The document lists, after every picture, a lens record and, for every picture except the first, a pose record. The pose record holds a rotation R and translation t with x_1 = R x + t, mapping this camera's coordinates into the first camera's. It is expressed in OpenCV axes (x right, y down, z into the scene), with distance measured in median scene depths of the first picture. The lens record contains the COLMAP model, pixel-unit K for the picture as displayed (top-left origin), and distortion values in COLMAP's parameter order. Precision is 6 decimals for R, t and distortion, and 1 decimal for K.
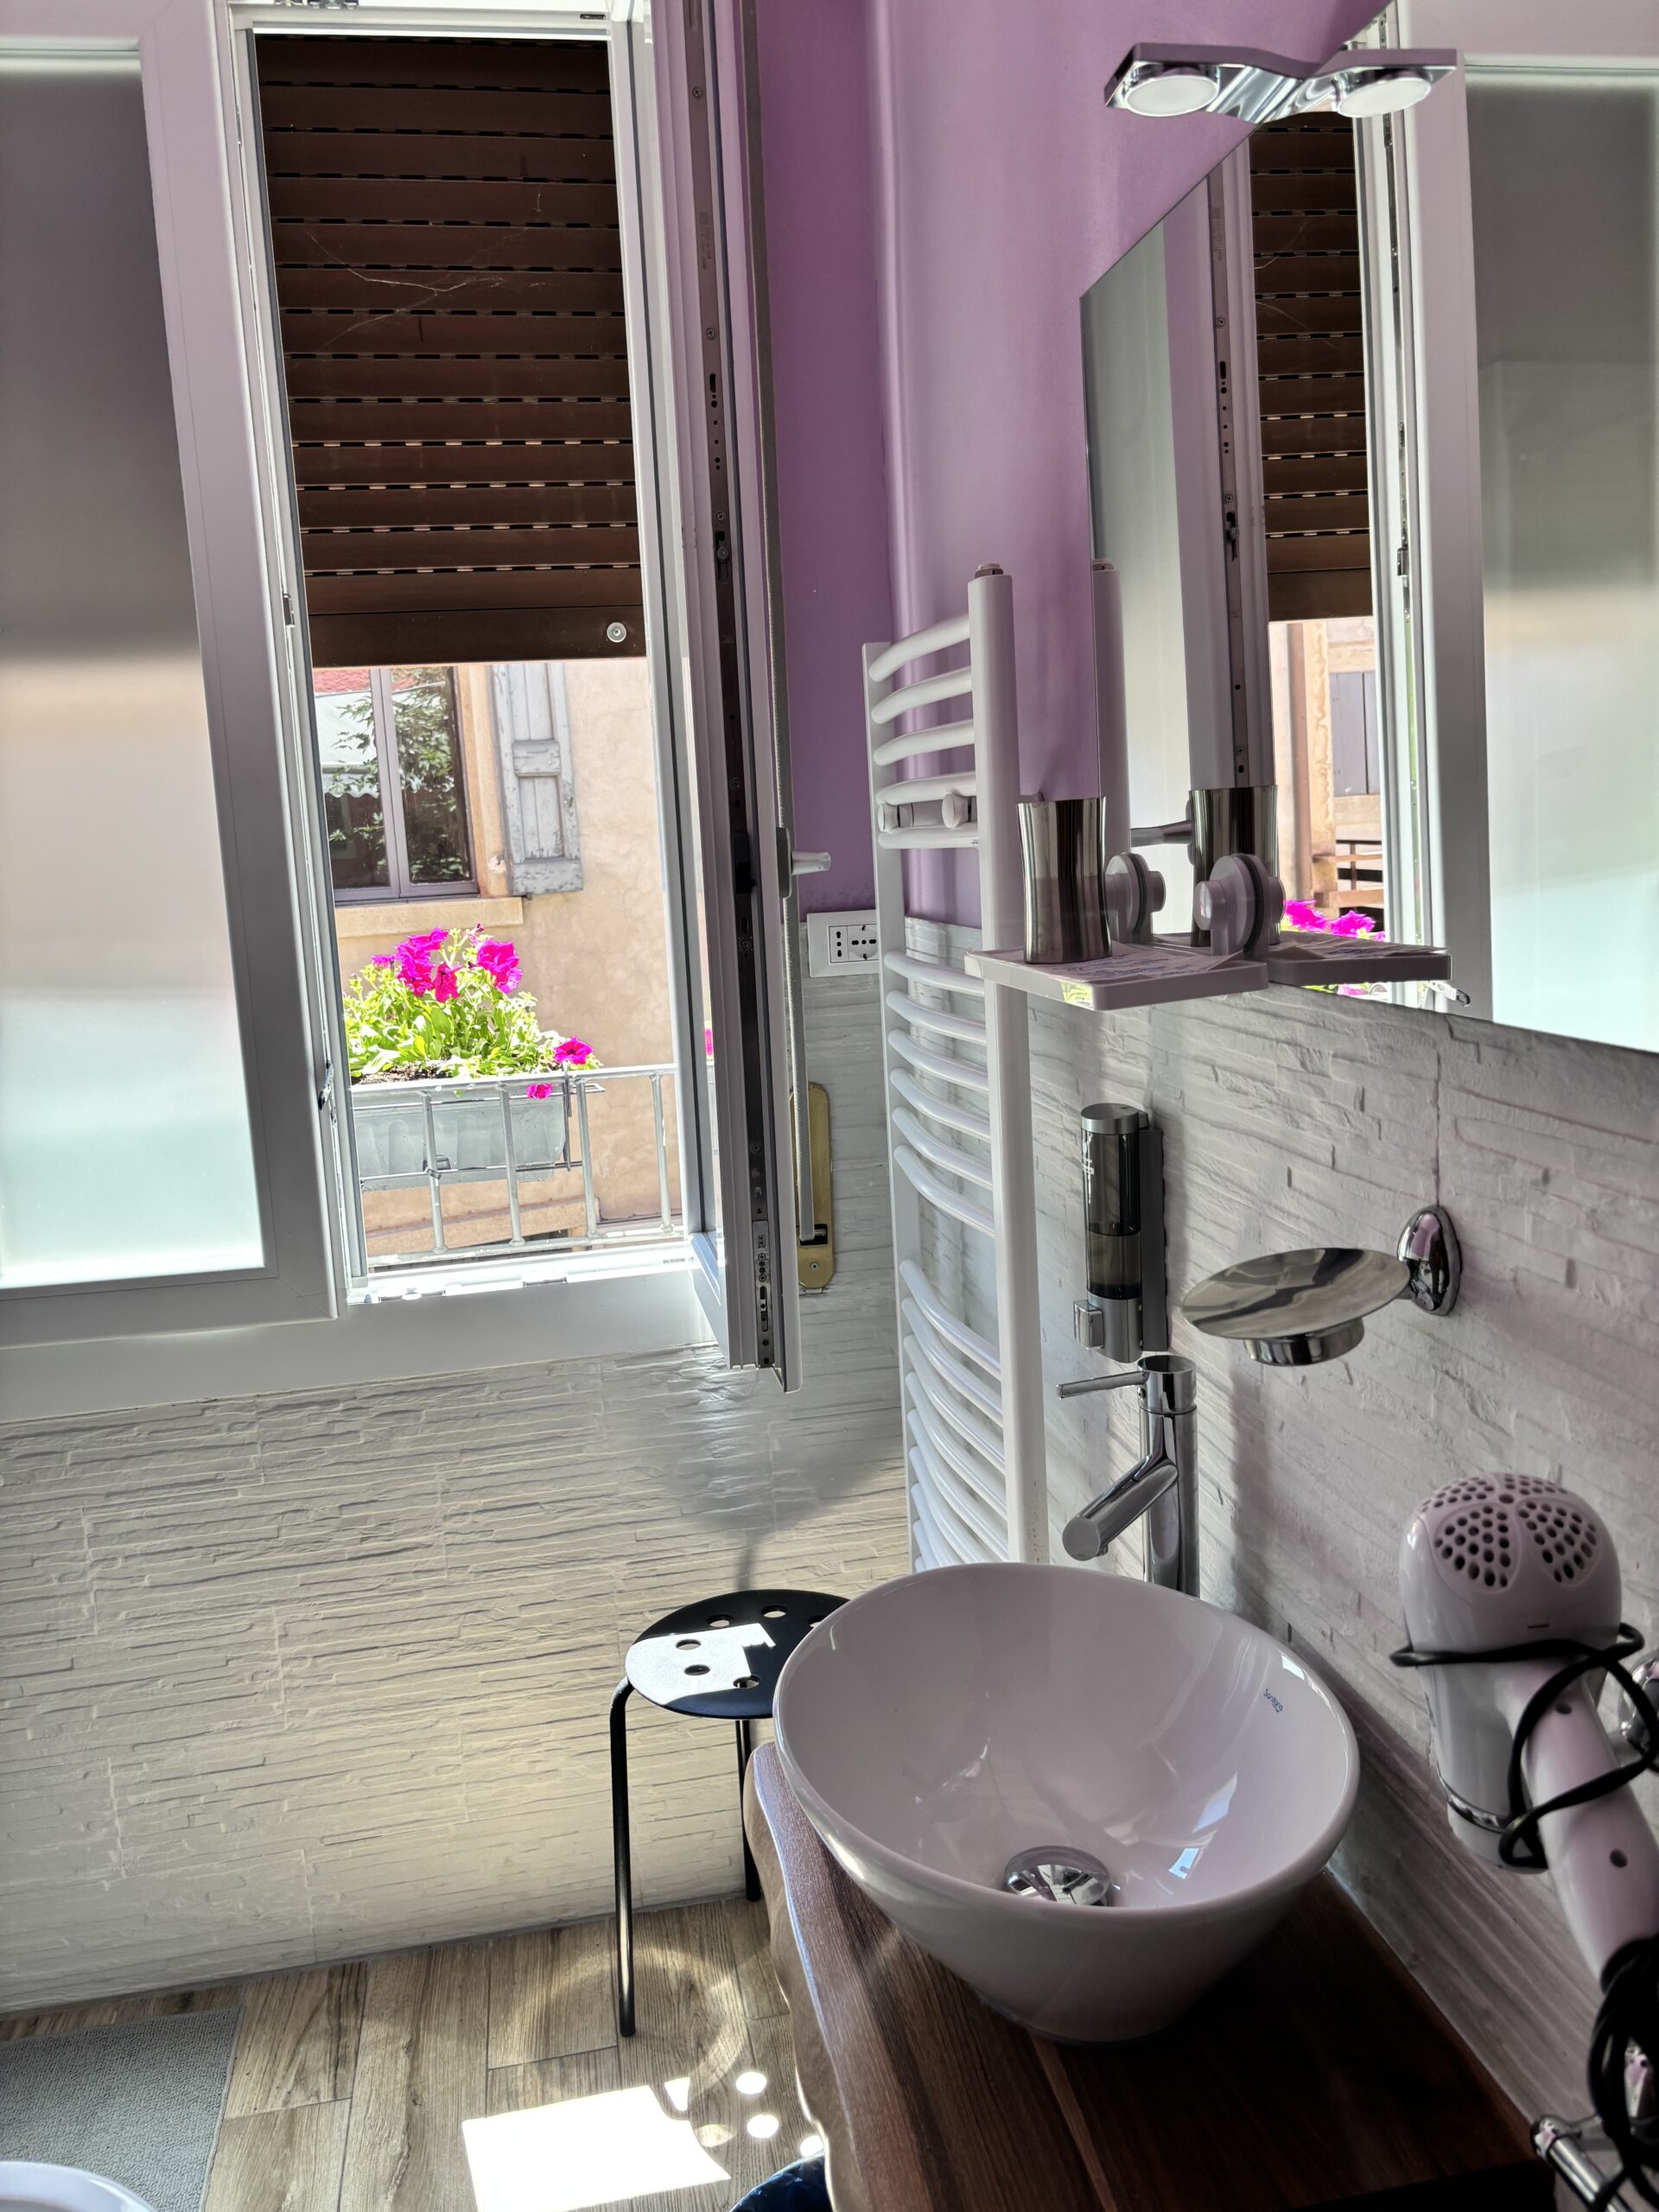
lens RADIAL K [[1680.6, 0, 809.2], [0, 1680.6, 1085.2], [0, 0, 1]] dist [0.033634, -0.037906]
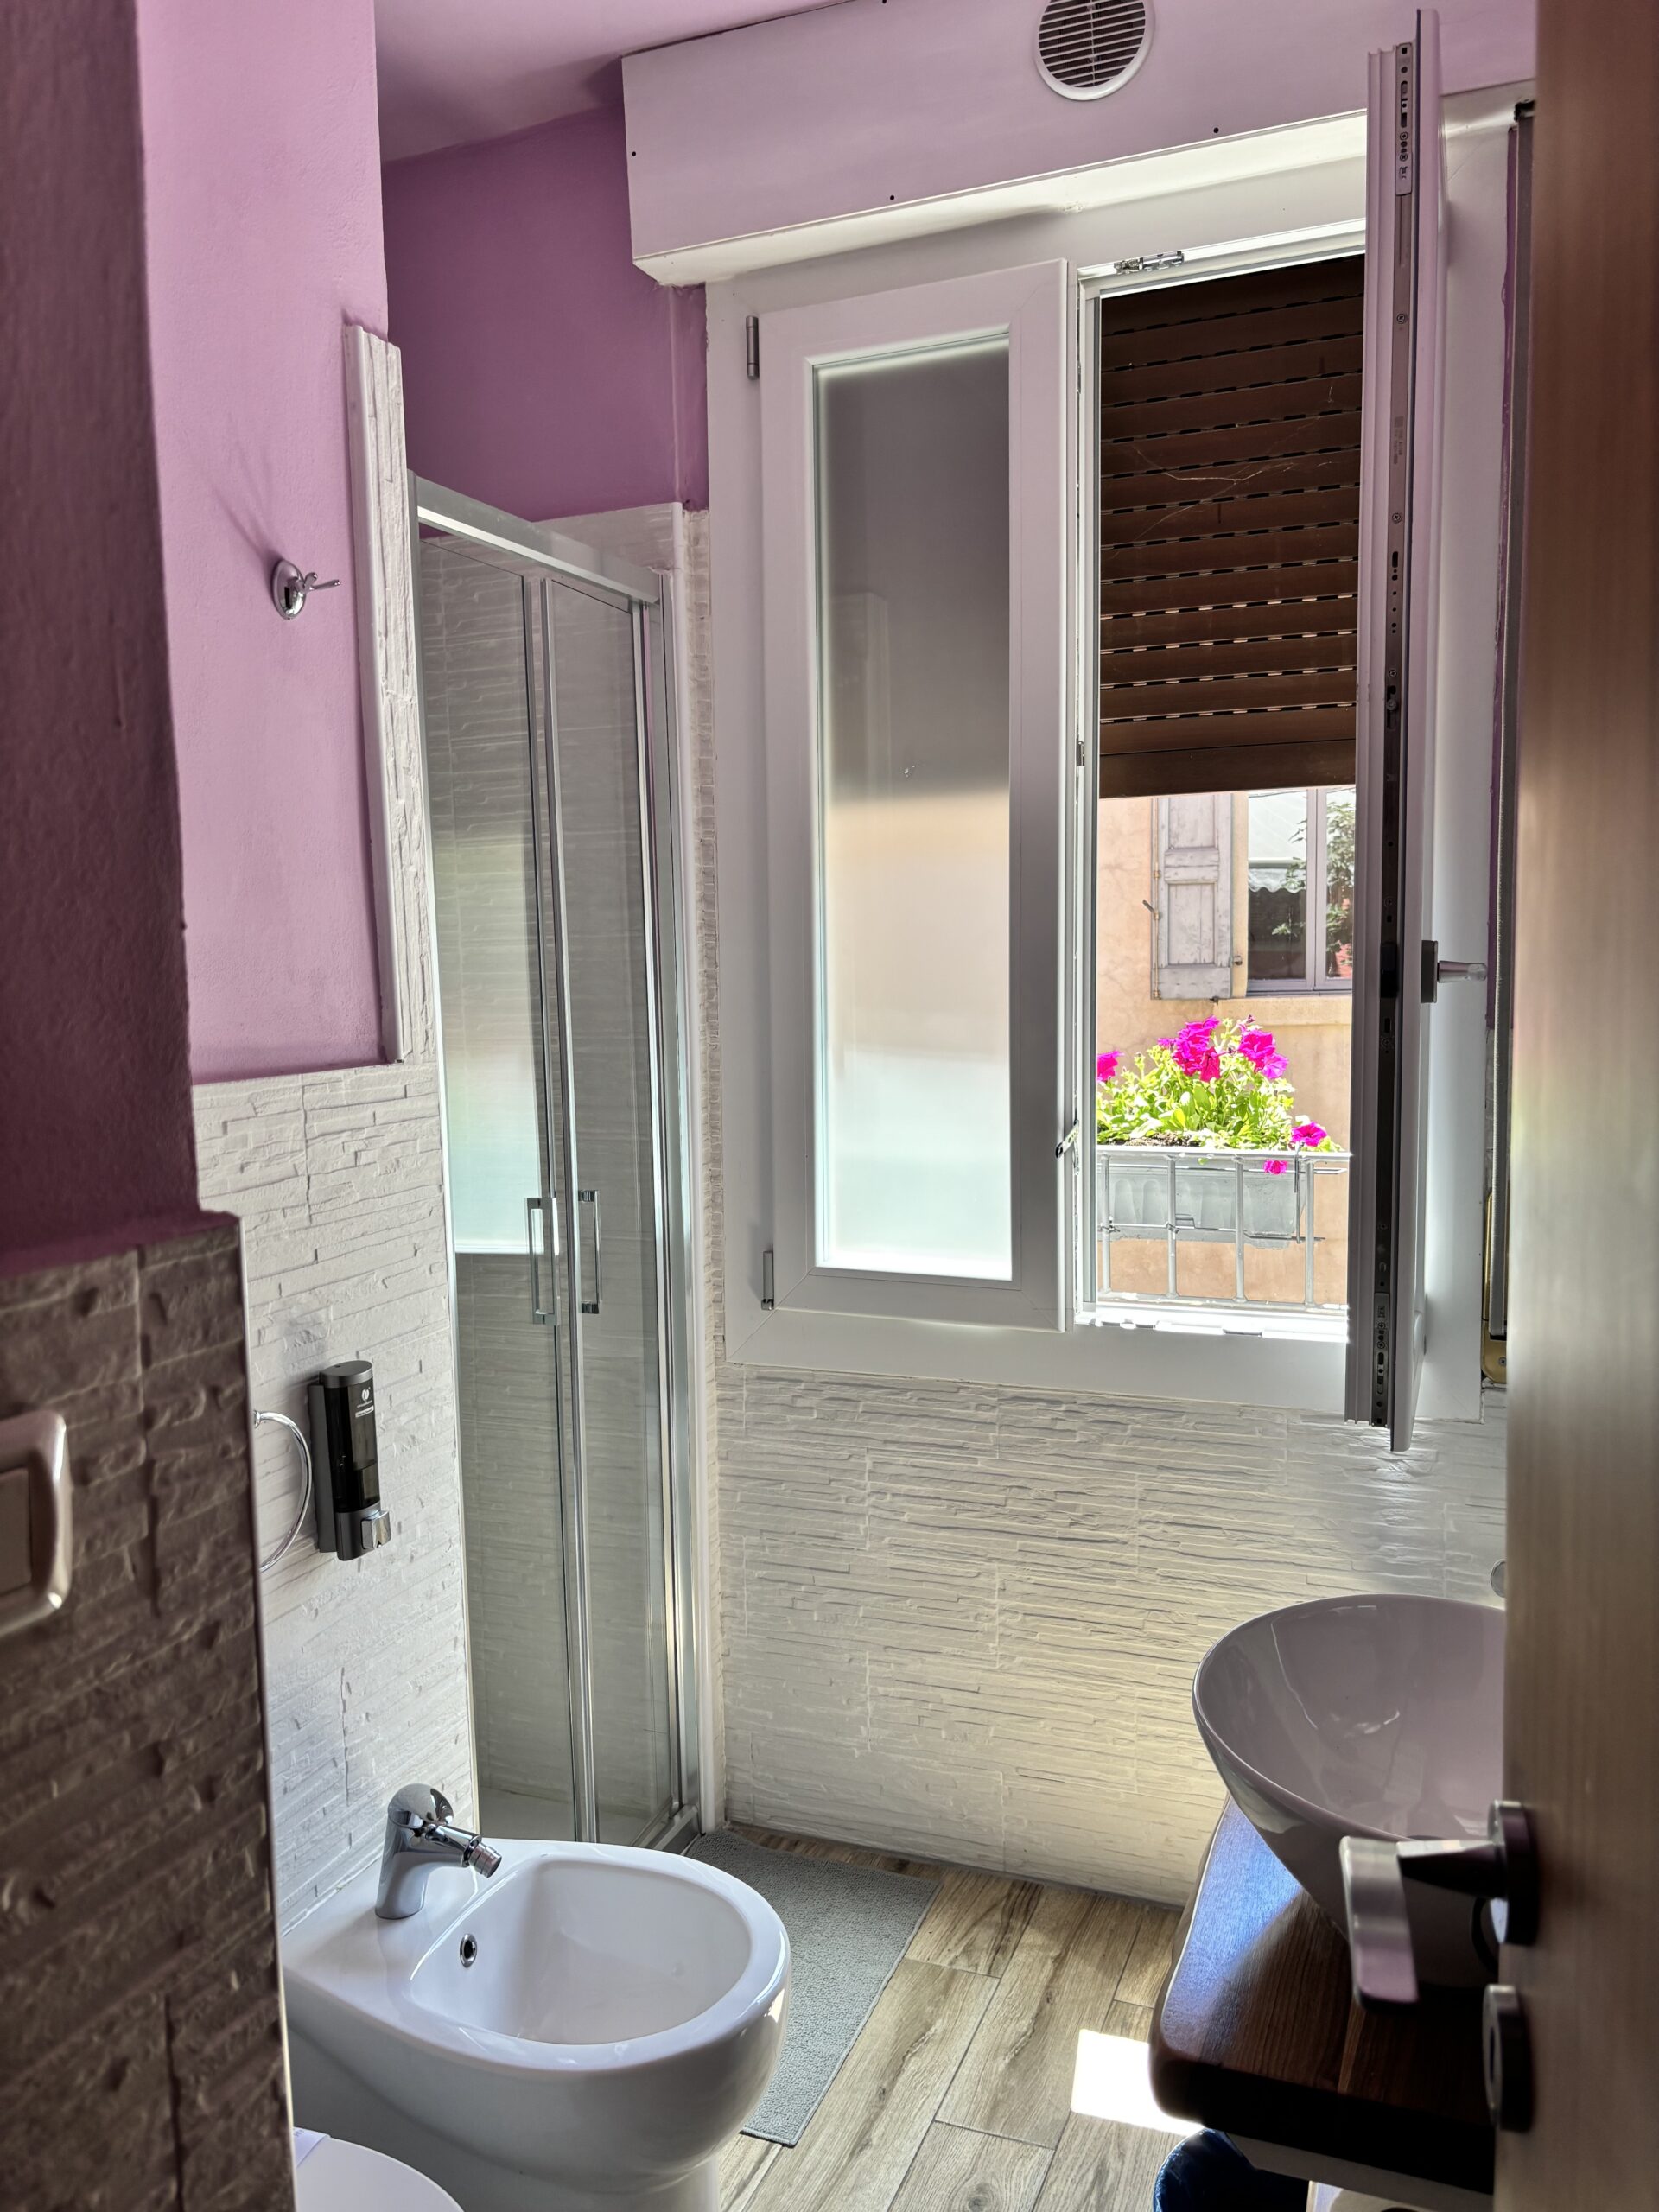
lens RADIAL K [[1680.6, 0, 840.4], [0, 1680.6, 1107.4], [0, 0, 1]] dist [0.033634, -0.037906]
pose [[0.852687, 0.089454, -0.514707, 0.181247], [-0.110004, 0.993886, -0.009504, 0.007004], [0.510709, 0.064723, 0.857314, -0.118383]]
